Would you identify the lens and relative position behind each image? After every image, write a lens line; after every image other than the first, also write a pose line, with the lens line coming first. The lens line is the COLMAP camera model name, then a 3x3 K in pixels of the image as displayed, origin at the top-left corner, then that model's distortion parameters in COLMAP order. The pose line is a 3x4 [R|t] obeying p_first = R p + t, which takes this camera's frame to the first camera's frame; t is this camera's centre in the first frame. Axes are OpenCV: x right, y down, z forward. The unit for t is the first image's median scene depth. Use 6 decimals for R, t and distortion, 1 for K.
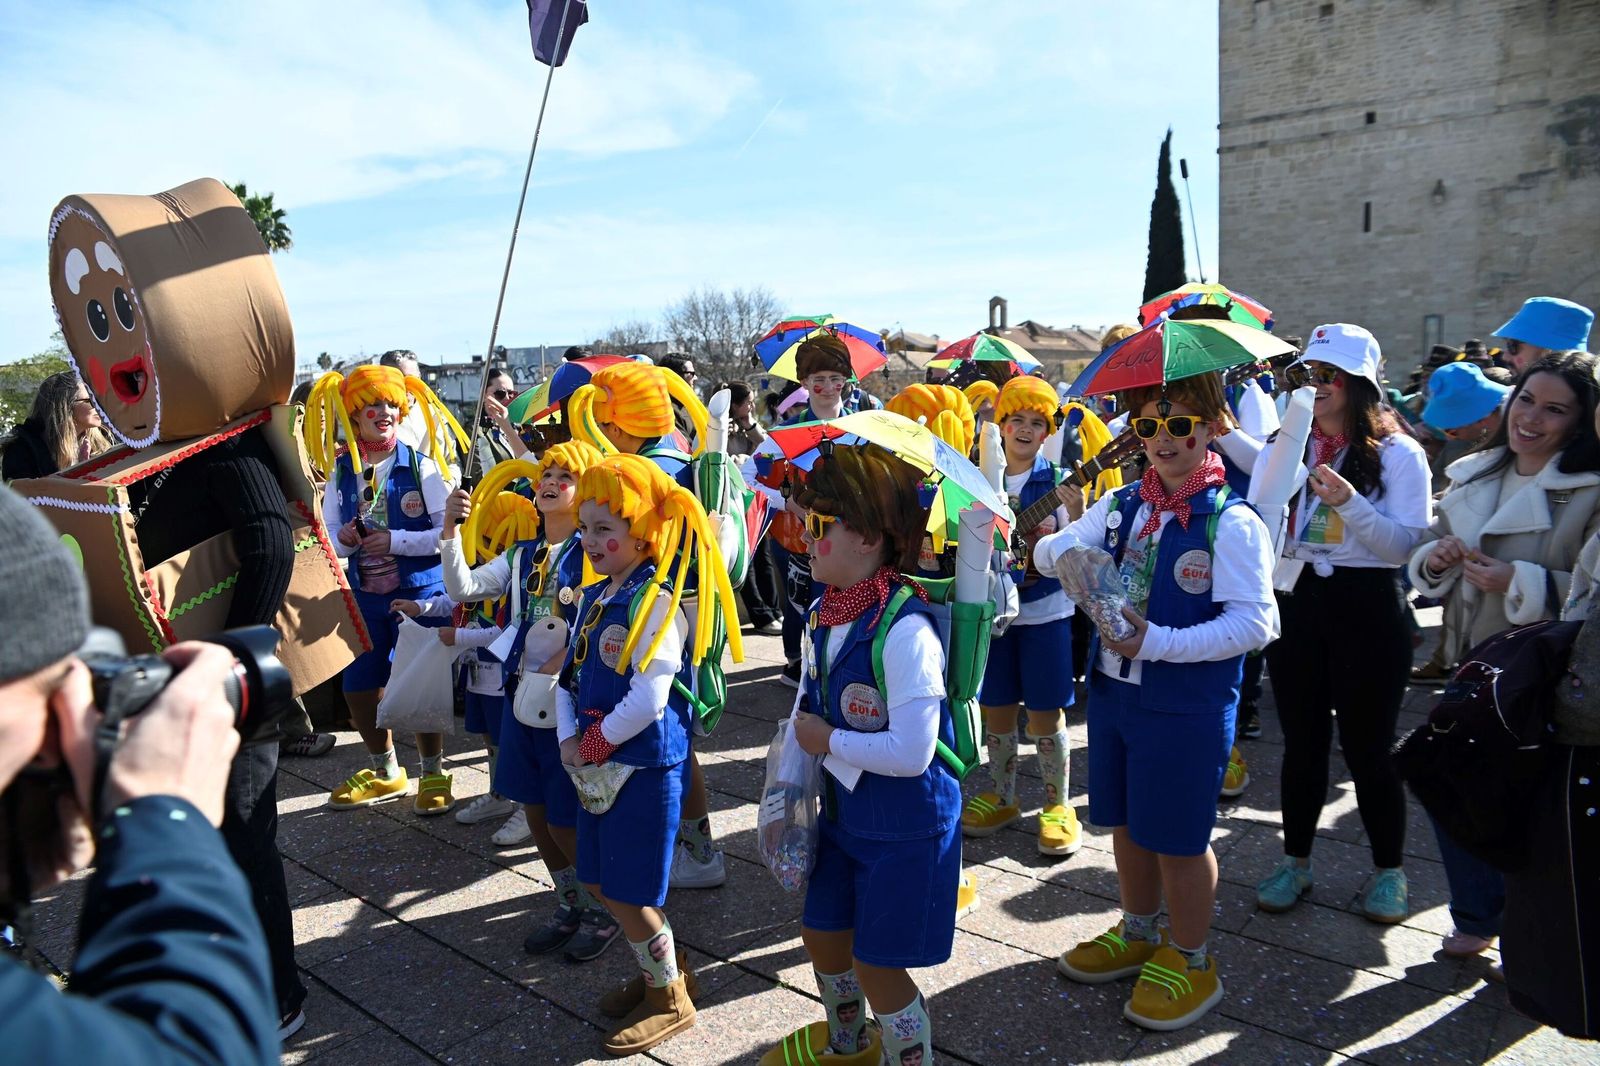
lens RADIAL K [[1127.1, 0, 786.3], [0, 1127.1, 516.1], [0, 0, 1]] dist [-0.101951, 0.095621]
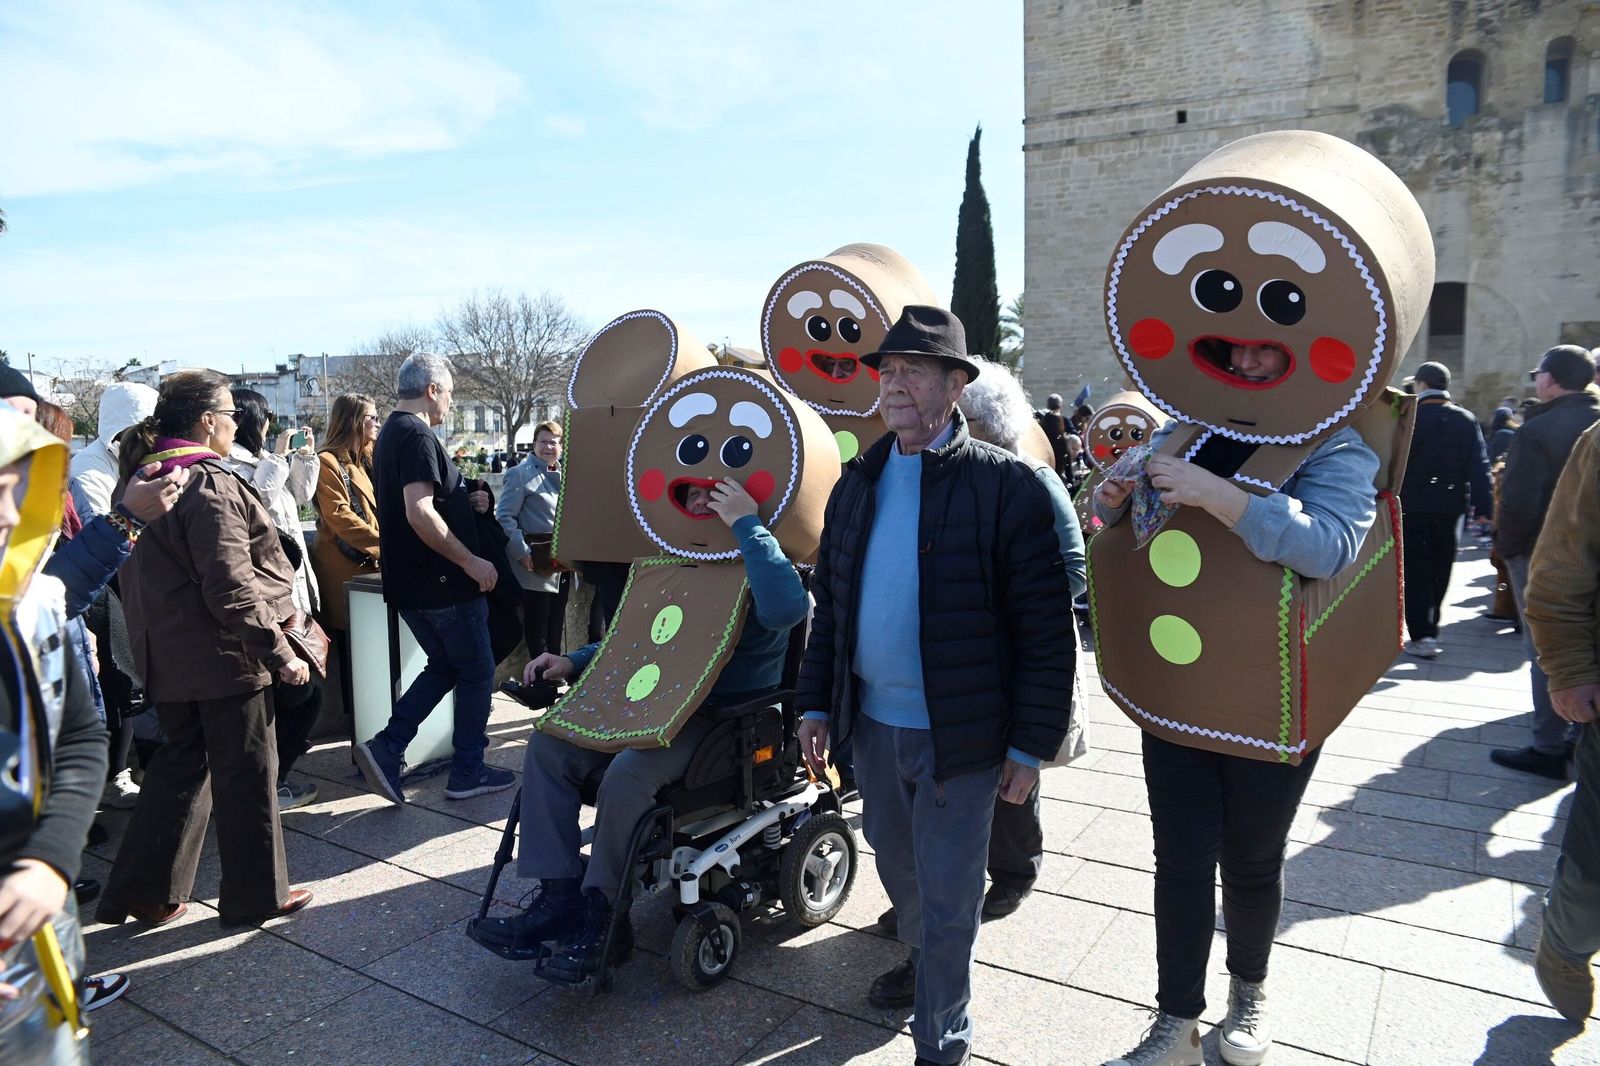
lens RADIAL K [[1127.1, 0, 796.1], [0, 1127.1, 519.9], [0, 0, 1]] dist [-0.101951, 0.095621]
pose [[0.990241, 0.000965, 0.139361, 0.085484], [0.000678, 0.999931, -0.011738, -0.016119], [-0.139363, 0.011718, 0.990172, 0.136189]]
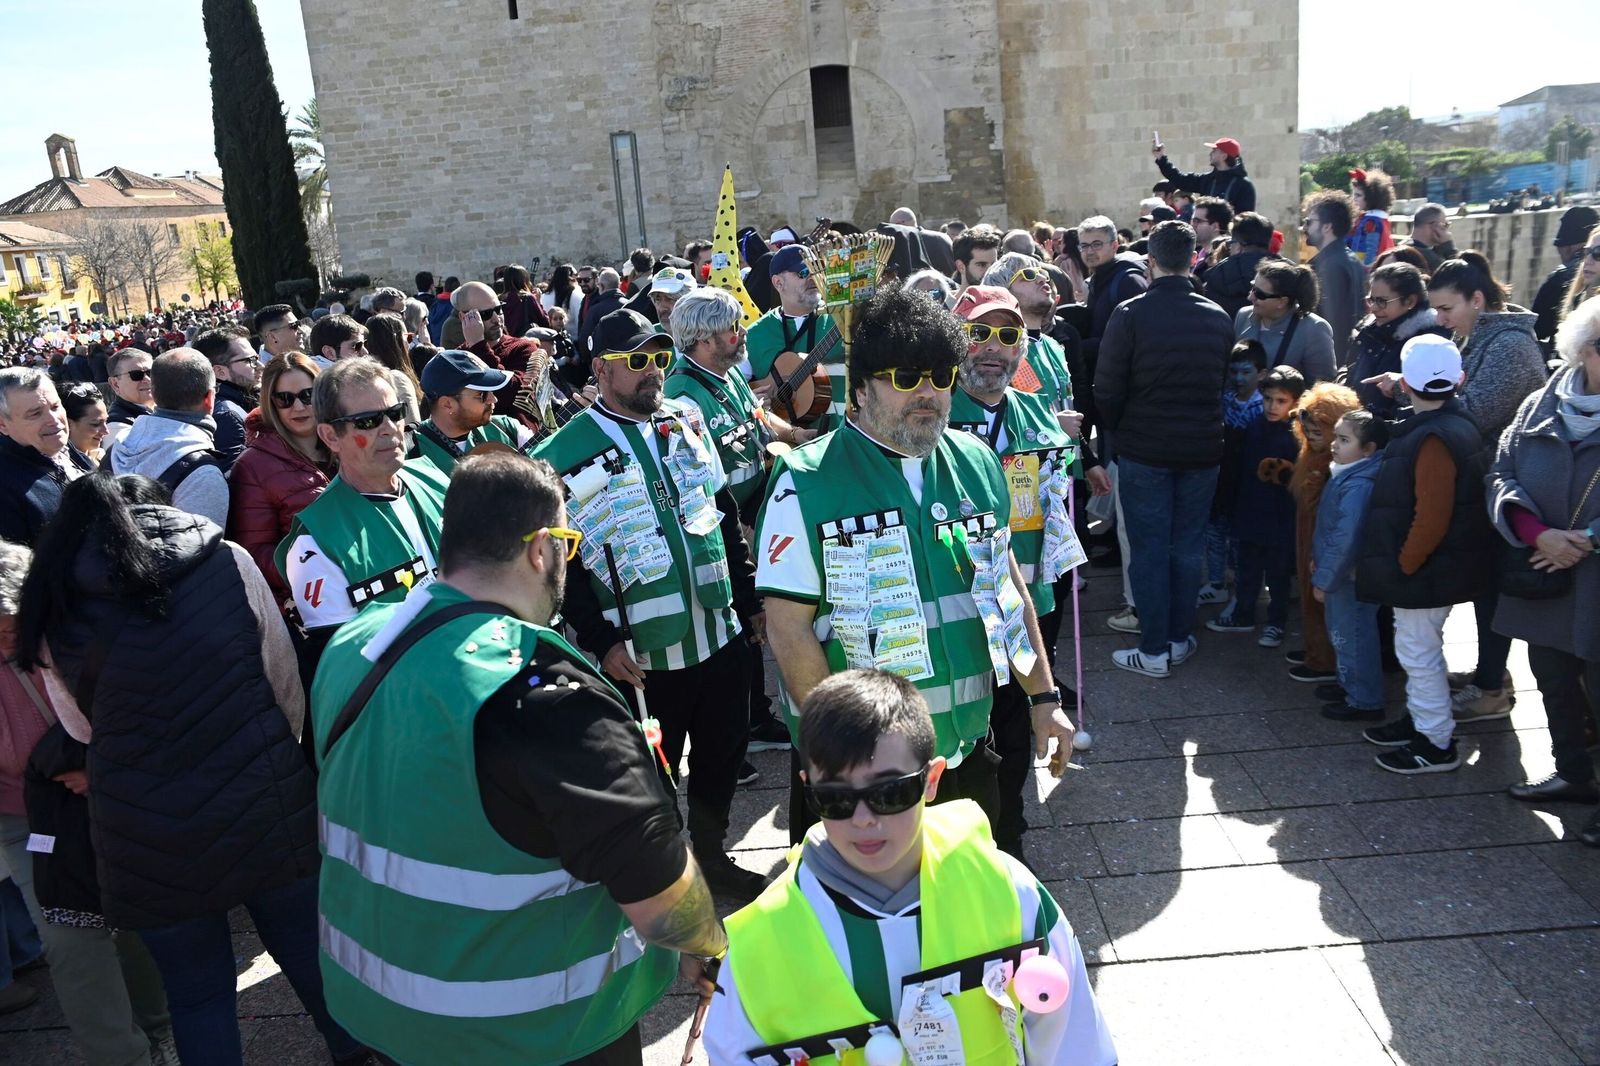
lens RADIAL K [[1222.5, 0, 820.4], [0, 1222.5, 492.5], [0, 0, 1]] dist [-0.094730, 0.077520]
pose [[0.754942, -0.192892, 0.626782, 0.135658], [0.132117, 0.980903, 0.142742, -0.045096], [-0.642346, -0.024954, 0.766008, 0.278865]]
